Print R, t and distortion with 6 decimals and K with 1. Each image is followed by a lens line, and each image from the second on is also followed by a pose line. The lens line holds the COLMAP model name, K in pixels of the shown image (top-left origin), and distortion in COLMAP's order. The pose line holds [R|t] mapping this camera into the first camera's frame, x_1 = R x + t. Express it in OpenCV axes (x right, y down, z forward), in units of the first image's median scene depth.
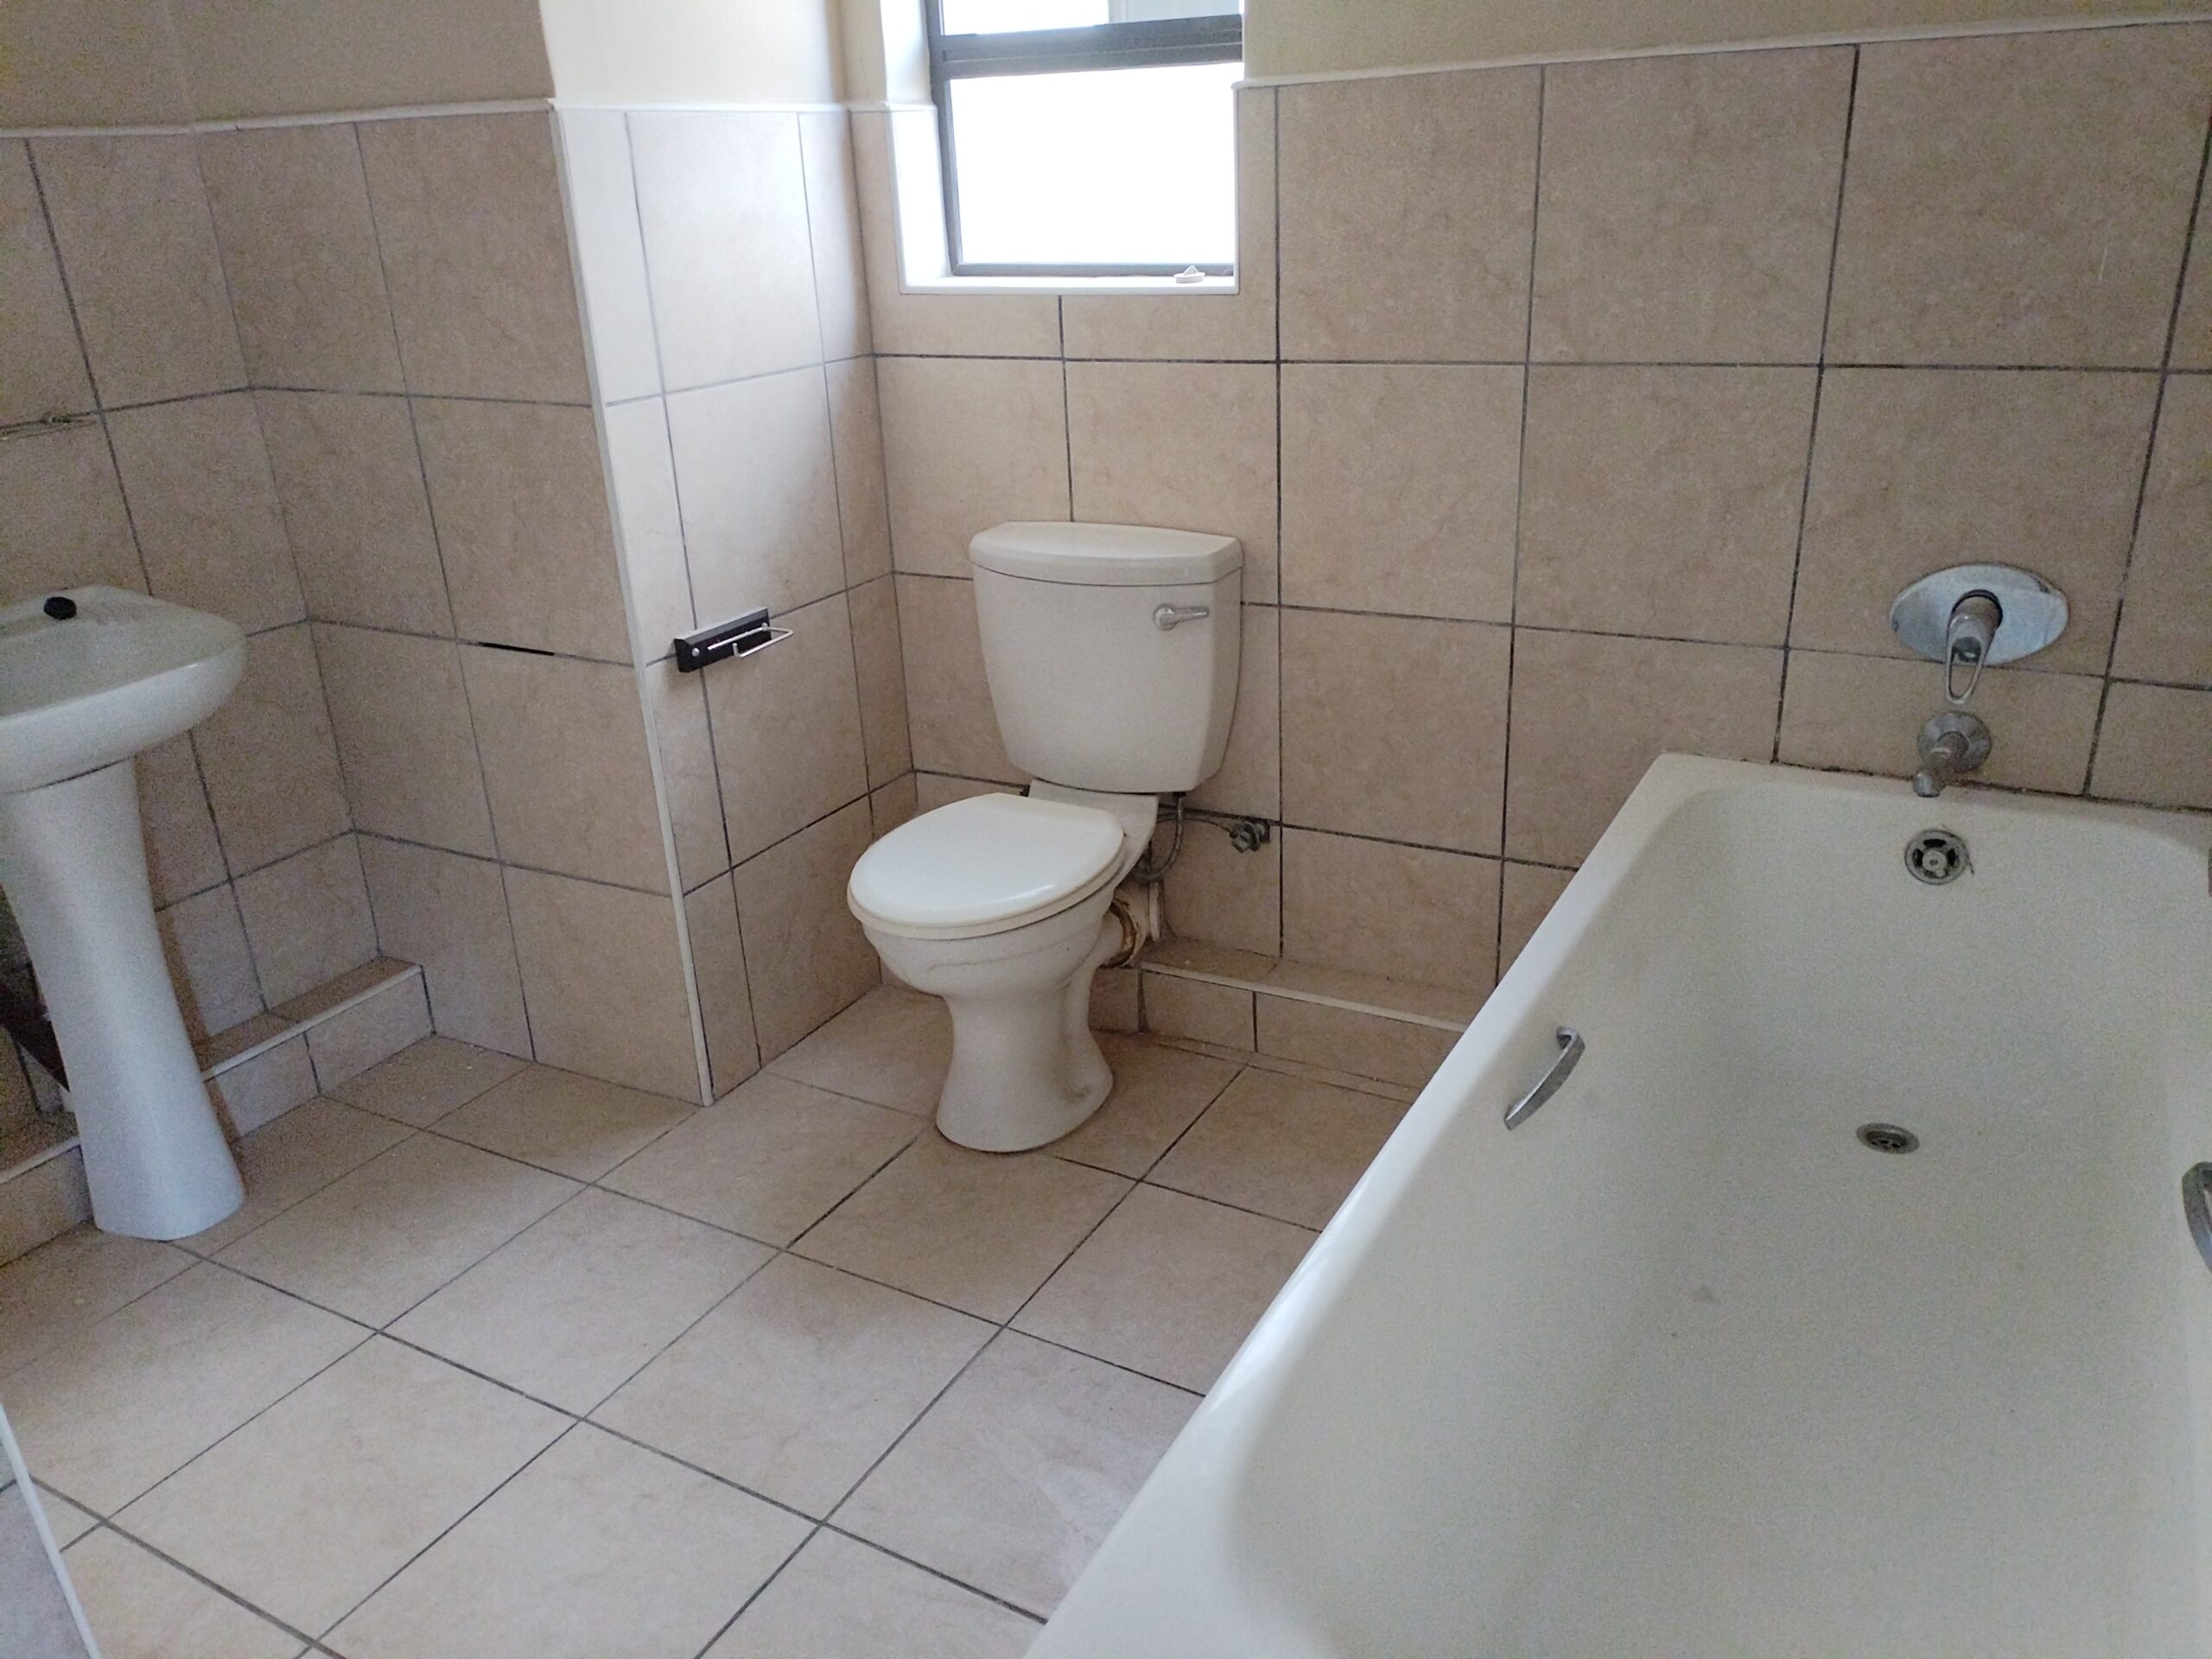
lens RADIAL K [[1632.9, 0, 1106.0], [0, 1632.9, 829.5], [0, 0, 1]] dist [0.085975, -0.101242]
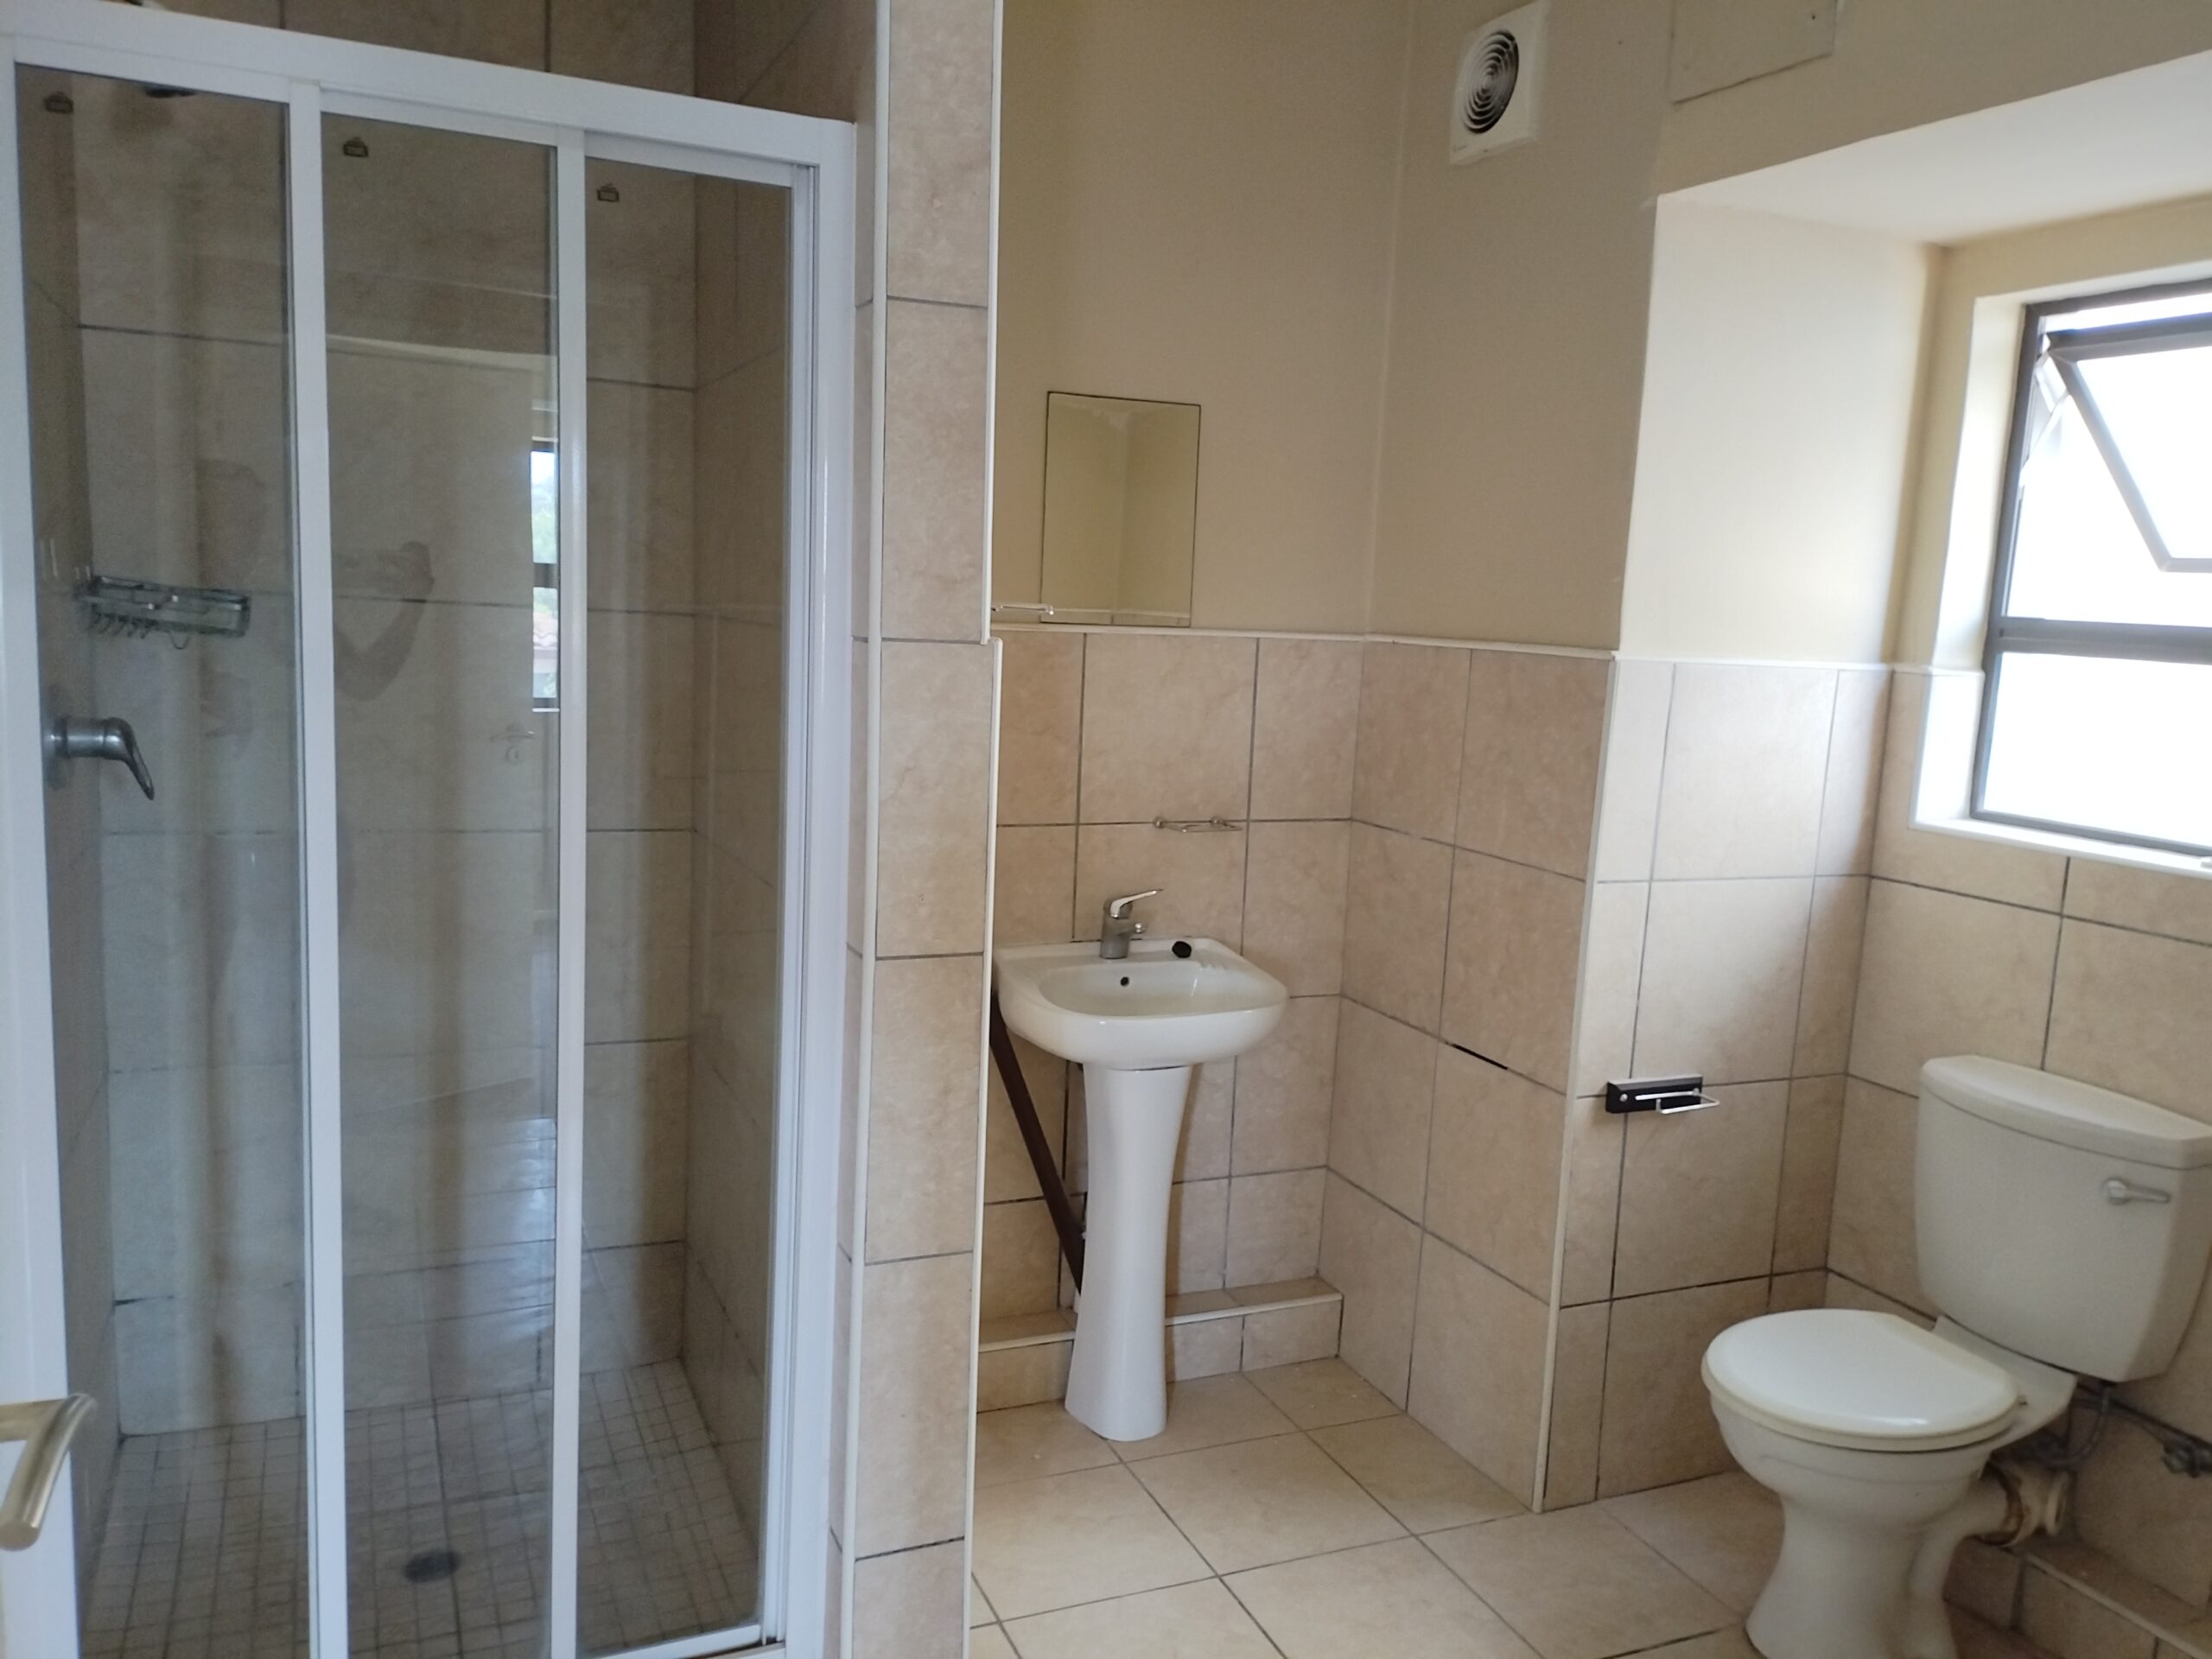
lens RADIAL K [[1632.9, 0, 1106.0], [0, 1632.9, 829.5], [0, 0, 1]] dist [0.085975, -0.101242]
pose [[0.792484, 0.163090, -0.587682, 0.099903], [-0.305331, 0.940229, -0.150808, -0.001636], [0.527960, 0.298951, 0.794913, -0.139909]]
